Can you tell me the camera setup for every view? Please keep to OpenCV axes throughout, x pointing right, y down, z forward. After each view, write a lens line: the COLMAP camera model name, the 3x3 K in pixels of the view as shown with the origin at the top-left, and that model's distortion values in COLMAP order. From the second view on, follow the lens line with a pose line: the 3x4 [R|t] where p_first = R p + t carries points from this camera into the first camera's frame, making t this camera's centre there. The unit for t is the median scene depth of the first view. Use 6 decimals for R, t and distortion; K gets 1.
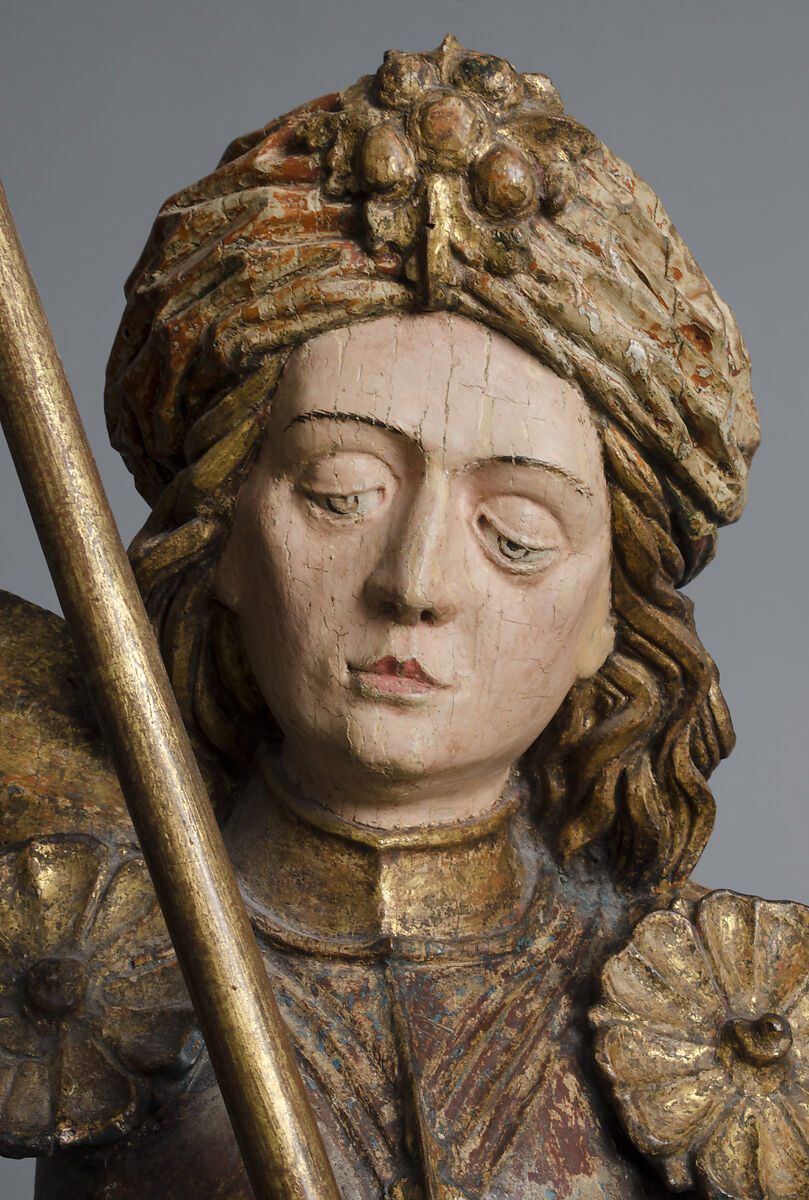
lens RADIAL K [[2162.4, 0, 403.7], [0, 2162.4, 603.0], [0, 0, 1]] dist [0.003165, 0.072276]
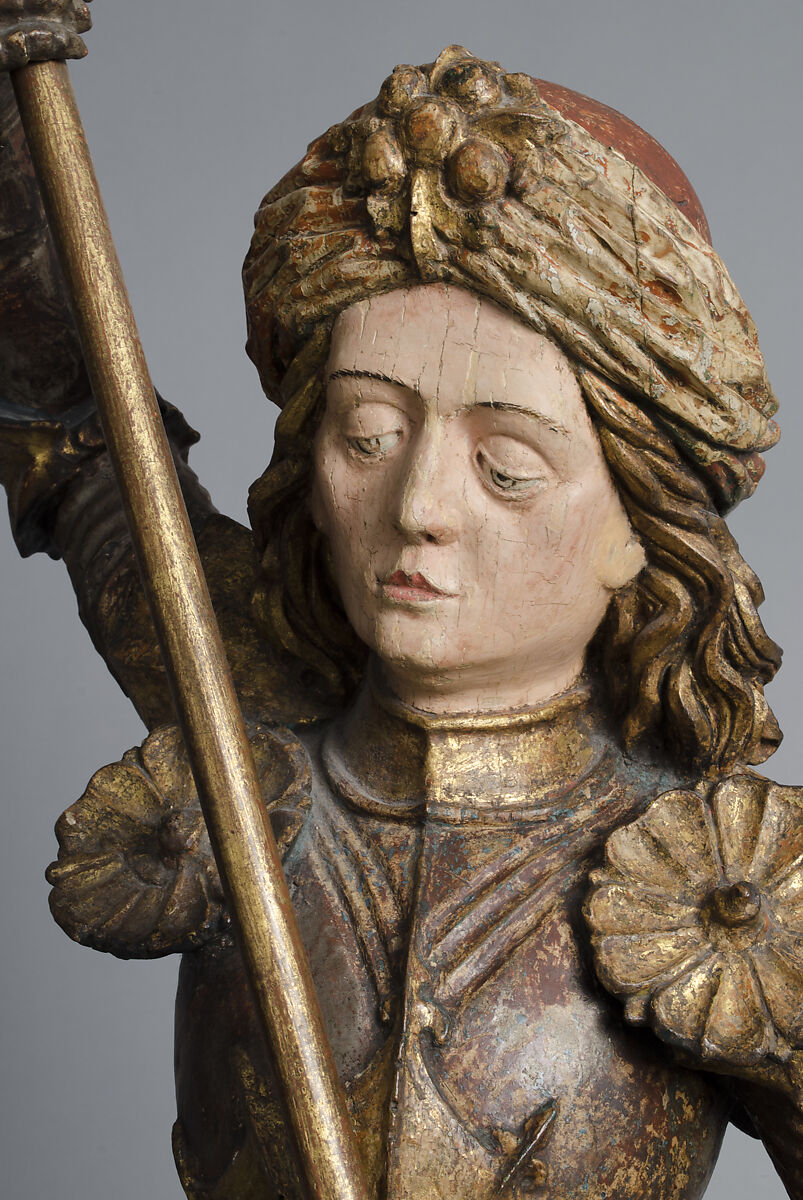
lens RADIAL K [[2230.0, 0, 401.5], [0, 2230.0, 600.0], [0, 0, 1]] dist [0.015455, 0.066350]
pose [[0.923266, 0.002065, -0.384157, 0.465416], [0.015242, 0.999001, 0.042003, -0.011192], [0.383860, -0.044635, 0.922312, -0.151716]]
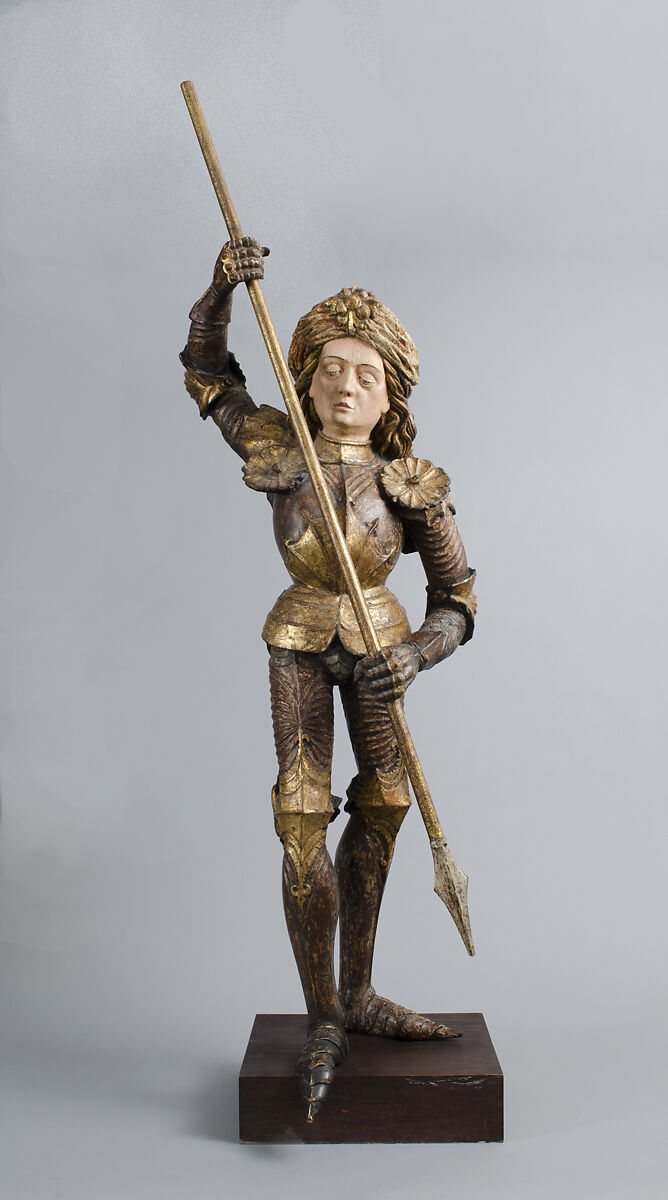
lens RADIAL K [[1192.3, 0, 334.0], [0, 1192.3, 600.0], [0, 0, 1]] dist [-0.000665, -0.000191]
pose [[0.995500, 0.010605, -0.094162, 0.250603], [-0.011189, 0.999921, -0.005683, 0.514961], [0.094094, 0.006711, 0.995541, -1.863623]]
